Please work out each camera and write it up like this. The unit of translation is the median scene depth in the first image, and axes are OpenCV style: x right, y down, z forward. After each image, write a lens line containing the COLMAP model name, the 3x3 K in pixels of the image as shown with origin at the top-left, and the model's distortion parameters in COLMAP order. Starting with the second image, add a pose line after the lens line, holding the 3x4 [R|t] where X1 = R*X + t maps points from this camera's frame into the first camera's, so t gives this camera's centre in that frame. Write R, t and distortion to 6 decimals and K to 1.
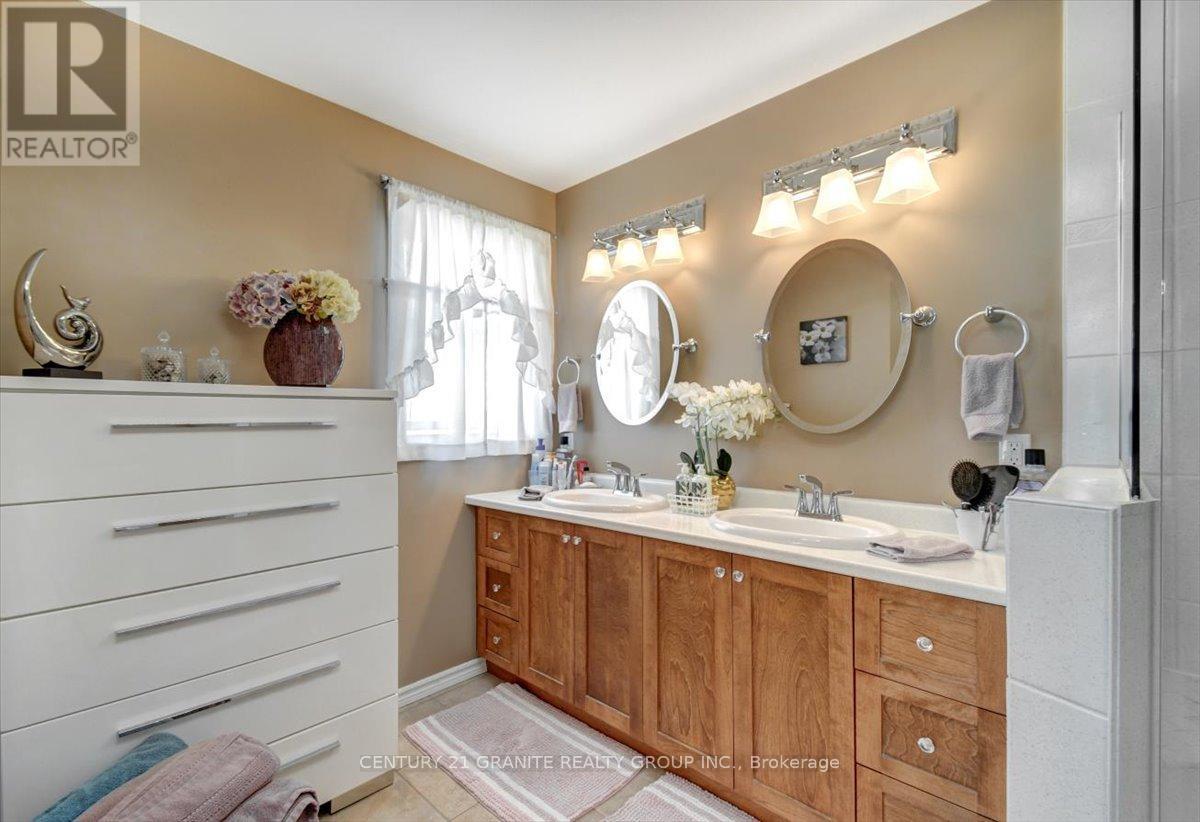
lens RADIAL K [[543.5, 0, 581.3], [0, 543.5, 423.0], [0, 0, 1]] dist [0.033415, -0.001447]
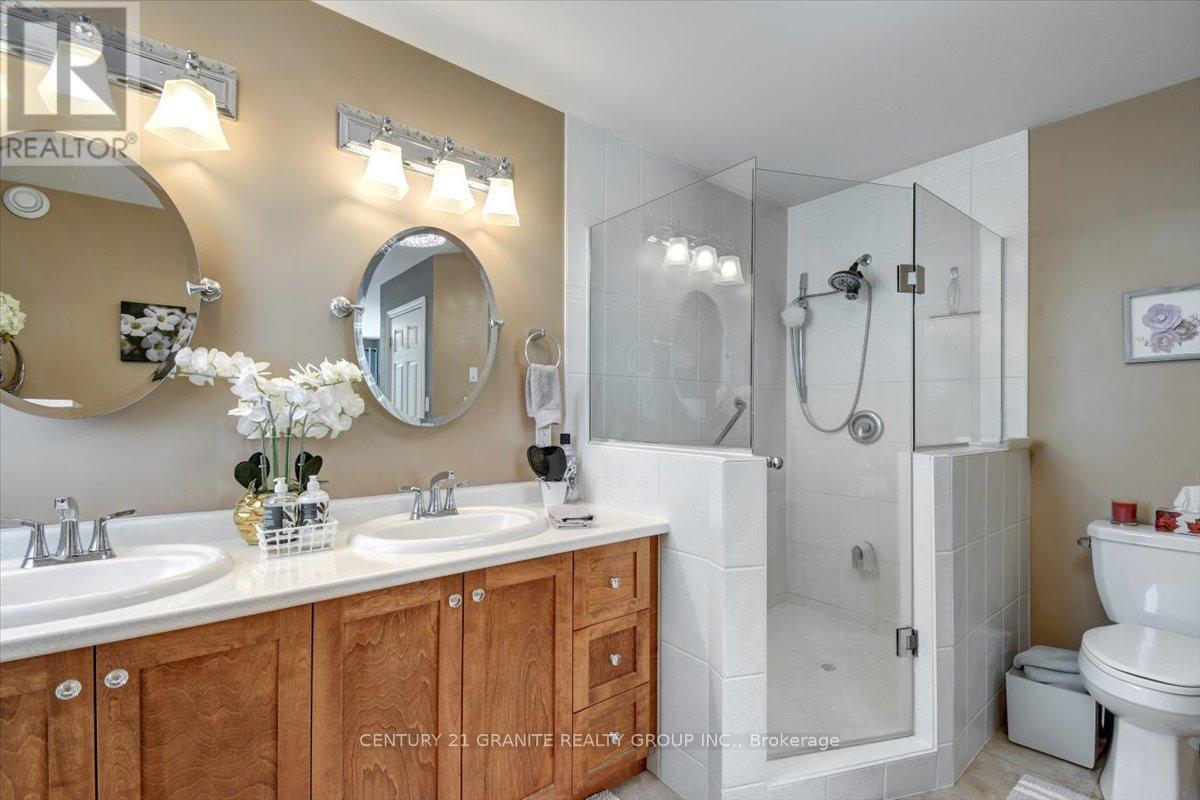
lens RADIAL K [[530.0, 0, 600.6], [0, 530.0, 408.0], [0, 0, 1]] dist [0.022562, -0.014822]
pose [[0.107843, 0.014186, 0.994067, -0.466758], [-0.002603, 0.999899, -0.013986, -0.001298], [-0.994165, -0.001079, 0.107869, 0.642563]]
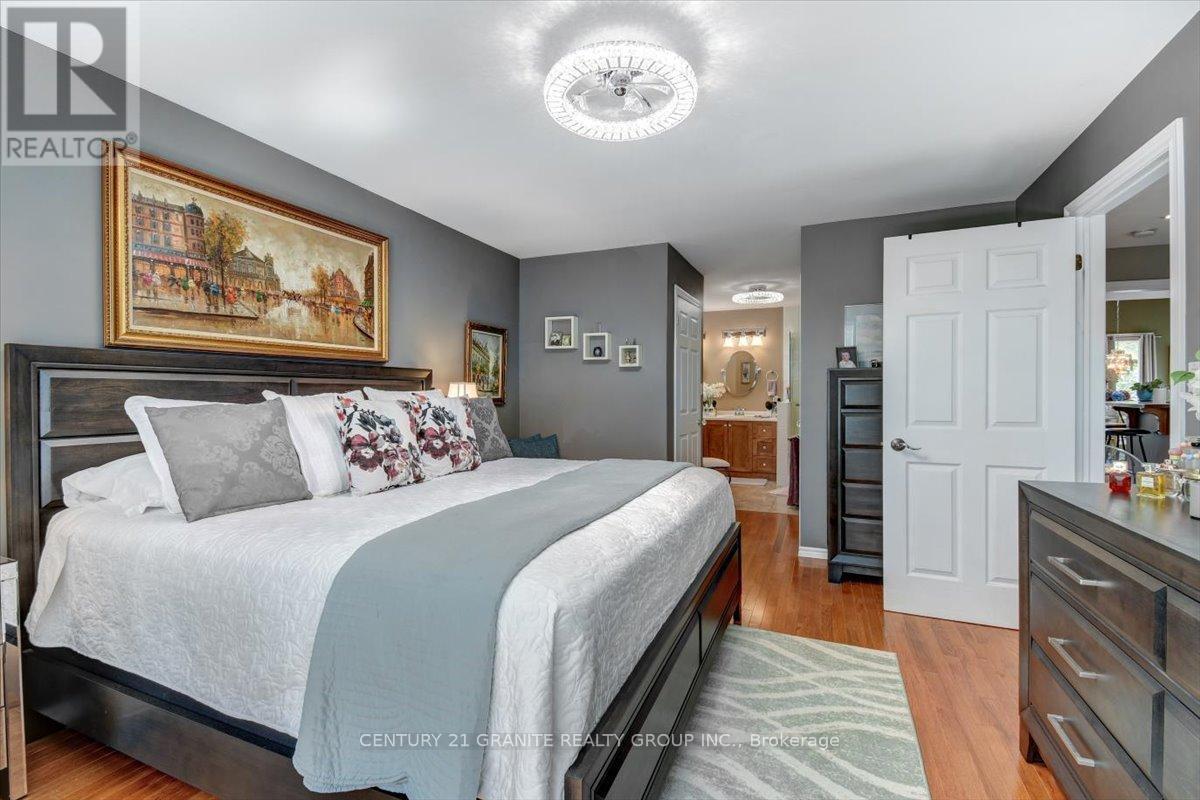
lens RADIAL K [[530.0, 0, 594.2], [0, 530.0, 396.1], [0, 0, 1]] dist [0.022562, -0.014822]
pose [[0.928741, 0.004629, 0.370700, -2.276901], [-0.005502, 0.999984, 0.001299, 0.024250], [-0.370688, -0.003246, 0.928752, -2.577398]]
